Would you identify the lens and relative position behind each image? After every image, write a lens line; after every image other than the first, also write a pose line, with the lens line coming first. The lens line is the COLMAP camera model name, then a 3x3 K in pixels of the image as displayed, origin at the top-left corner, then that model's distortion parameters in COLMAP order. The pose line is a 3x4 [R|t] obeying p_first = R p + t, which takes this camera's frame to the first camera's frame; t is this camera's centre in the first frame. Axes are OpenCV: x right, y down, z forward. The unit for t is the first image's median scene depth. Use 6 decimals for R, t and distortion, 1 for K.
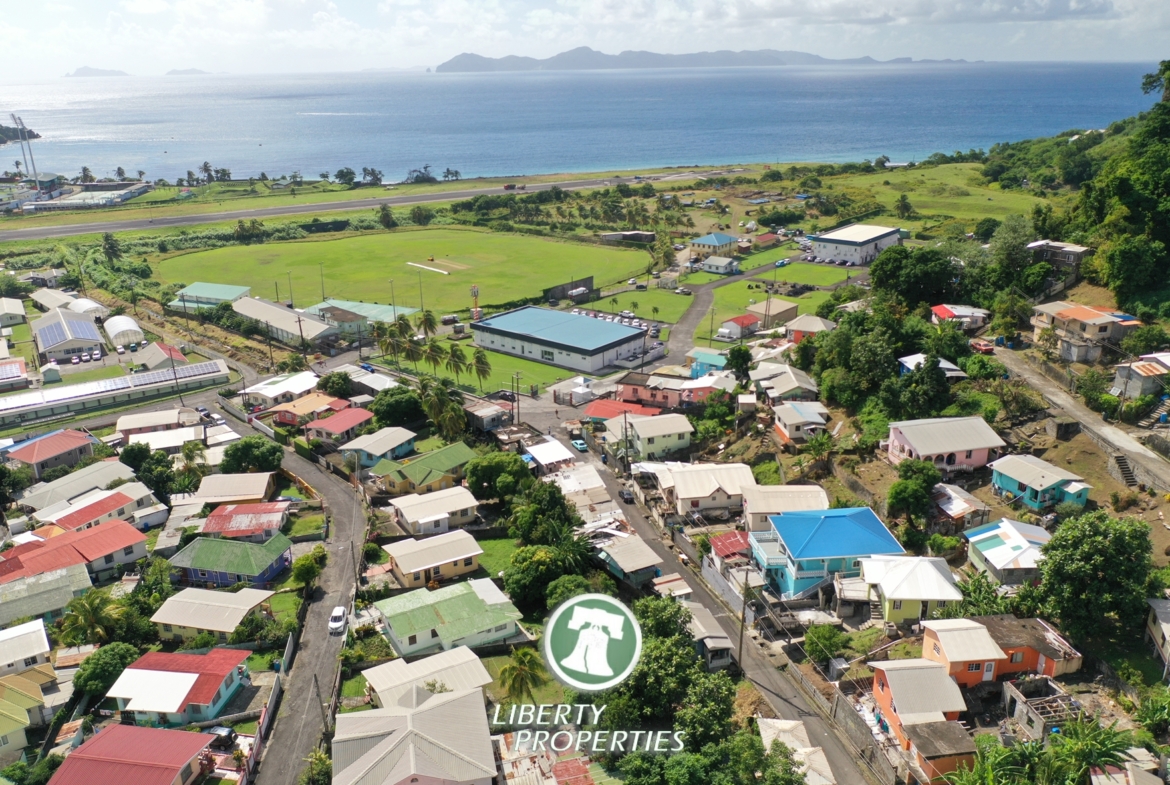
lens RADIAL K [[929.6, 0, 589.2], [0, 929.6, 395.3], [0, 0, 1]] dist [-0.009080, 0.009449]
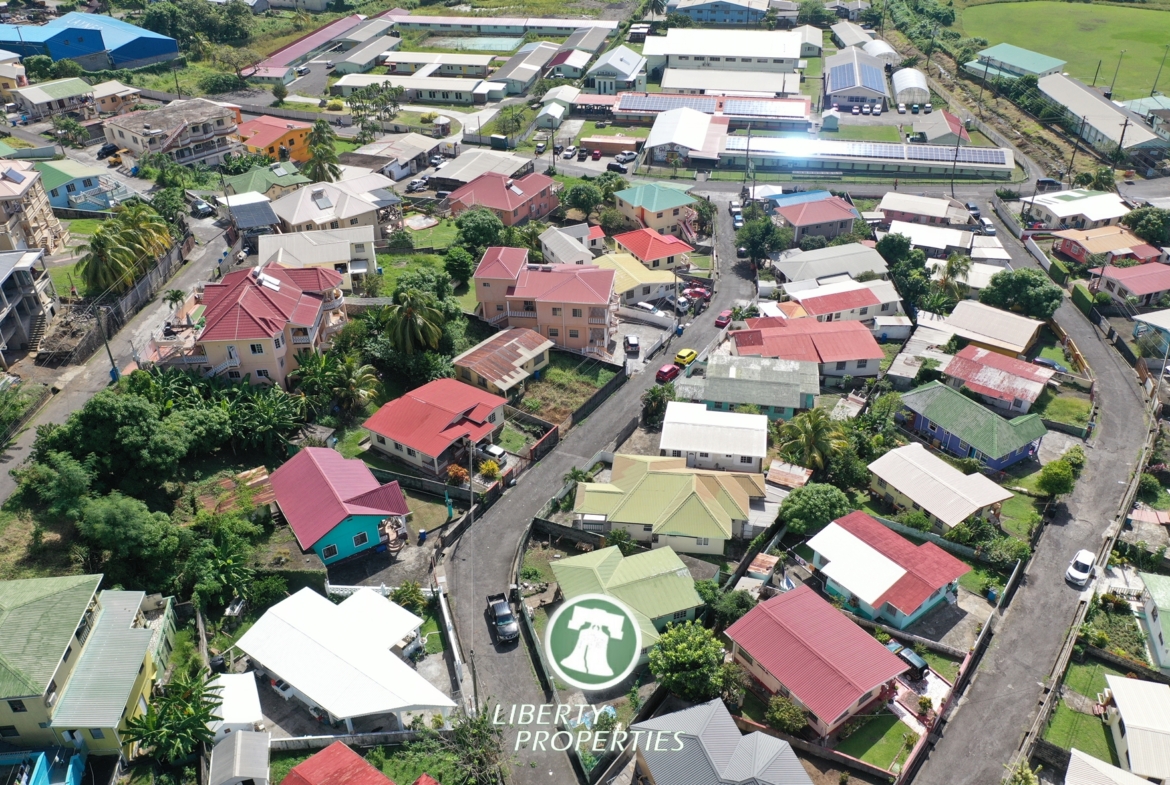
lens RADIAL K [[929.6, 0, 581.8], [0, 929.6, 389.8], [0, 0, 1]] dist [-0.009080, 0.009449]
pose [[0.708984, 0.394356, -0.584659, -0.136762], [-0.235116, 0.913784, 0.331240, -0.040784], [0.664878, -0.097381, 0.740577, 0.131813]]
